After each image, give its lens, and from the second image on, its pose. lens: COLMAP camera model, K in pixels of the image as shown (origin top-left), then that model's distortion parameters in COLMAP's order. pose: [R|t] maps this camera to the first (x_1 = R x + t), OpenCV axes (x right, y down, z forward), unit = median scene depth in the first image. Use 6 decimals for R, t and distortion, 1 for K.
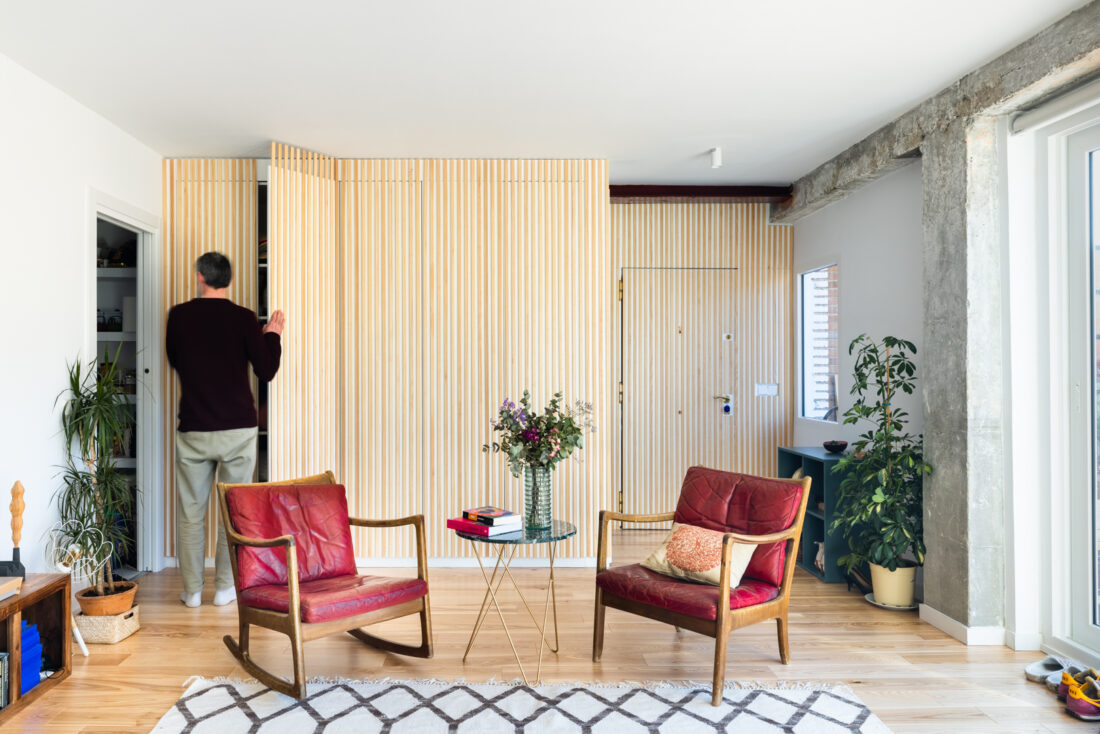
lens RADIAL K [[747.9, 0, 547.1], [0, 747.9, 369.2], [0, 0, 1]] dist [-0.011766, -0.006226]
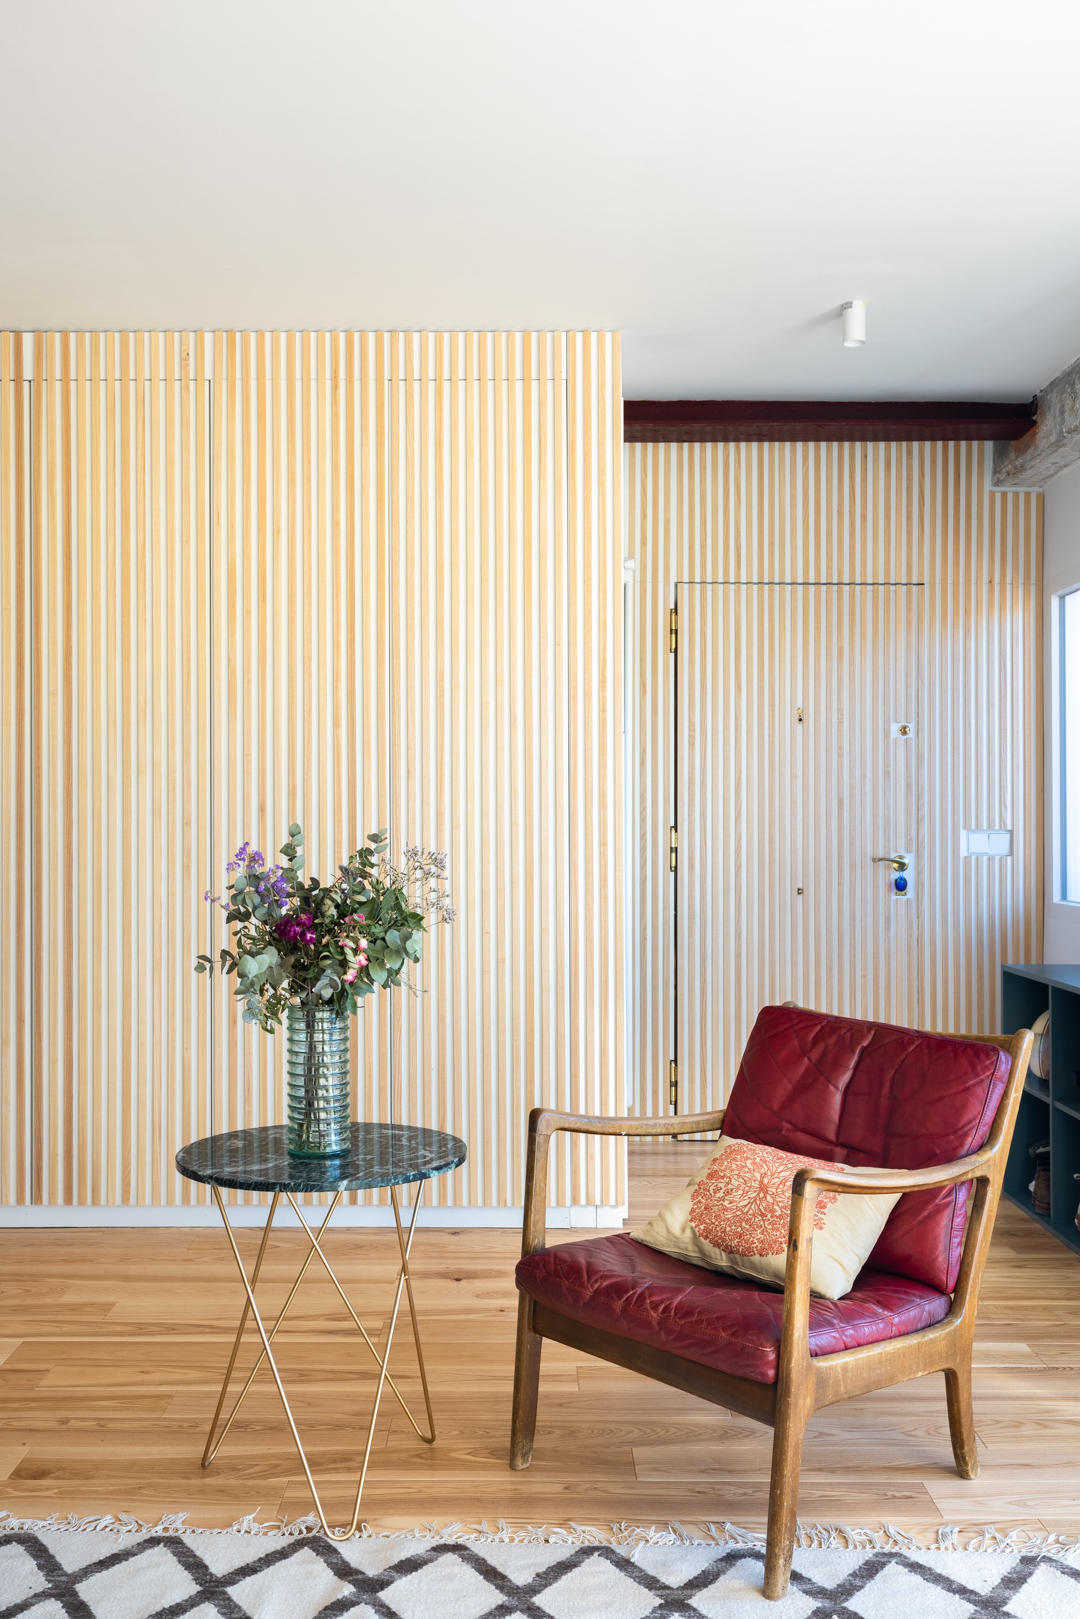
lens RADIAL K [[1536.0, 0, 542.4], [0, 1536.0, 804.1], [0, 0, 1]] dist [0.005447, 0.000000]
pose [[0.999966, 0.000556, -0.008274, 0.081560], [-0.000570, 0.999998, -0.001743, 0.016412], [0.008273, 0.001748, 0.999964, 0.121919]]
